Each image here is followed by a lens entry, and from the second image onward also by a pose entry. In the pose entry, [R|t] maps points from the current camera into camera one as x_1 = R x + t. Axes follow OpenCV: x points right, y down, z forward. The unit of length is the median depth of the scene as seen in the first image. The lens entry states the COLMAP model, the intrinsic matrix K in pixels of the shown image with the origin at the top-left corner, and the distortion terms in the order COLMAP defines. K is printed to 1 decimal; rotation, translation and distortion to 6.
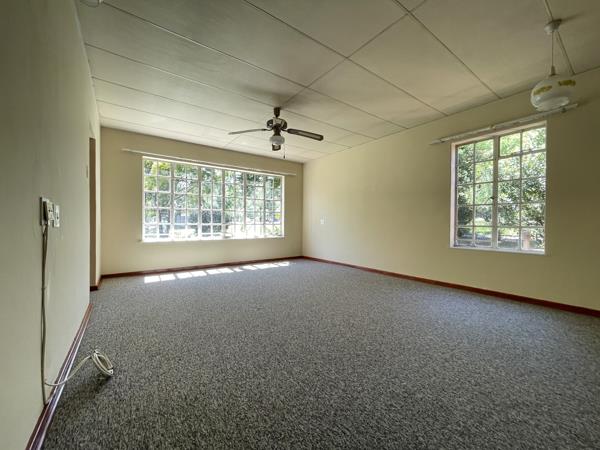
lens RADIAL K [[242.8, 0, 299.0], [0, 242.8, 225.1], [0, 0, 1]] dist [0.002193, -0.000207]
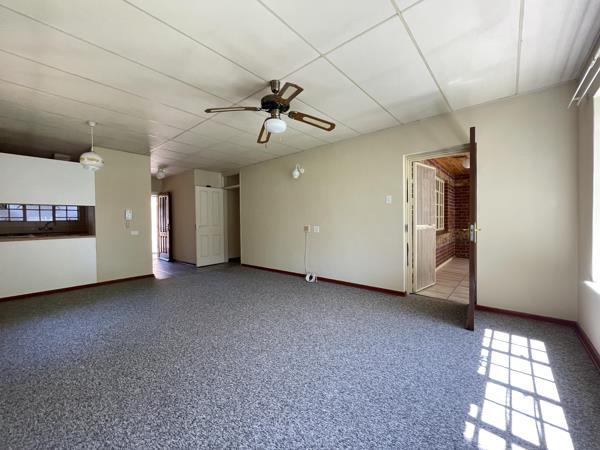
lens RADIAL K [[242.8, 0, 299.7], [0, 242.8, 223.1], [0, 0, 1]] dist [0.002193, -0.000207]
pose [[-0.973960, 0.011734, -0.226415, 0.004366], [0.006806, 0.999723, 0.022531, -0.057347], [0.226617, 0.020403, -0.973770, 1.240160]]
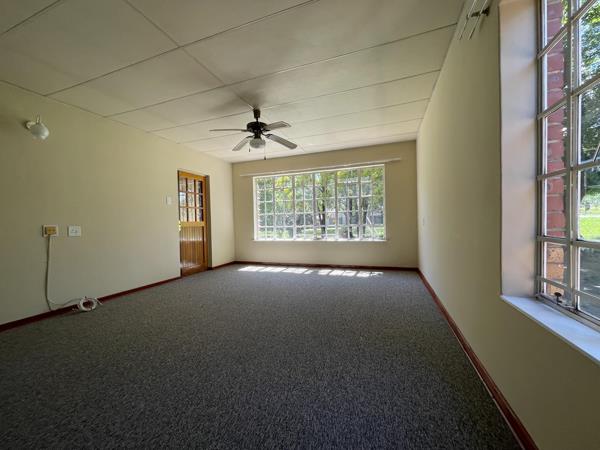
lens RADIAL K [[242.8, 0, 298.8], [0, 242.8, 225.9], [0, 0, 1]] dist [0.002193, -0.000207]
pose [[0.554556, -0.000306, -0.832146, 0.577579], [0.016475, 0.999808, 0.010612, -0.019519], [0.831983, -0.019594, 0.554455, 0.424733]]
